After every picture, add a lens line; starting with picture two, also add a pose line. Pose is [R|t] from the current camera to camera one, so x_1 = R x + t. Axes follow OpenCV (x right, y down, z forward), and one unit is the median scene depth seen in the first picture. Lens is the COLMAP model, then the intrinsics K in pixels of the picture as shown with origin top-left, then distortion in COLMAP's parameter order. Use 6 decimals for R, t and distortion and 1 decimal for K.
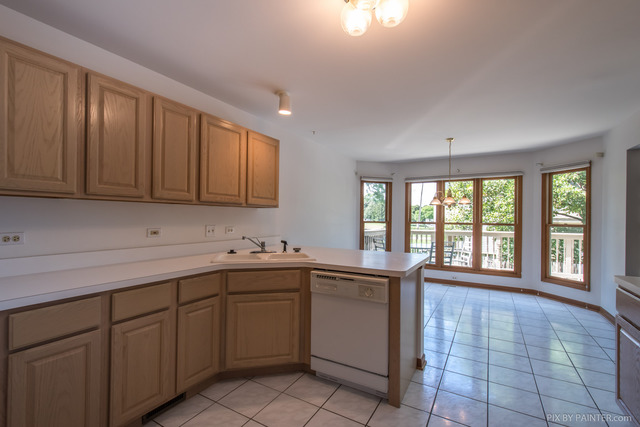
lens RADIAL K [[284.1, 0, 319.7], [0, 284.1, 216.8], [0, 0, 1]] dist [0.000203, -0.000641]
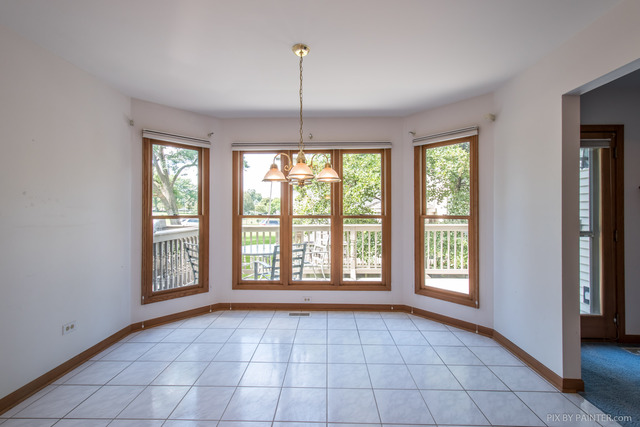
lens RADIAL K [[284.1, 0, 319.0], [0, 284.1, 211.6], [0, 0, 1]] dist [0.000203, -0.000641]
pose [[0.872259, -0.015327, 0.488804, 0.192013], [0.009296, 0.999848, 0.014763, 0.002883], [-0.488956, -0.008333, 0.872269, 0.441976]]
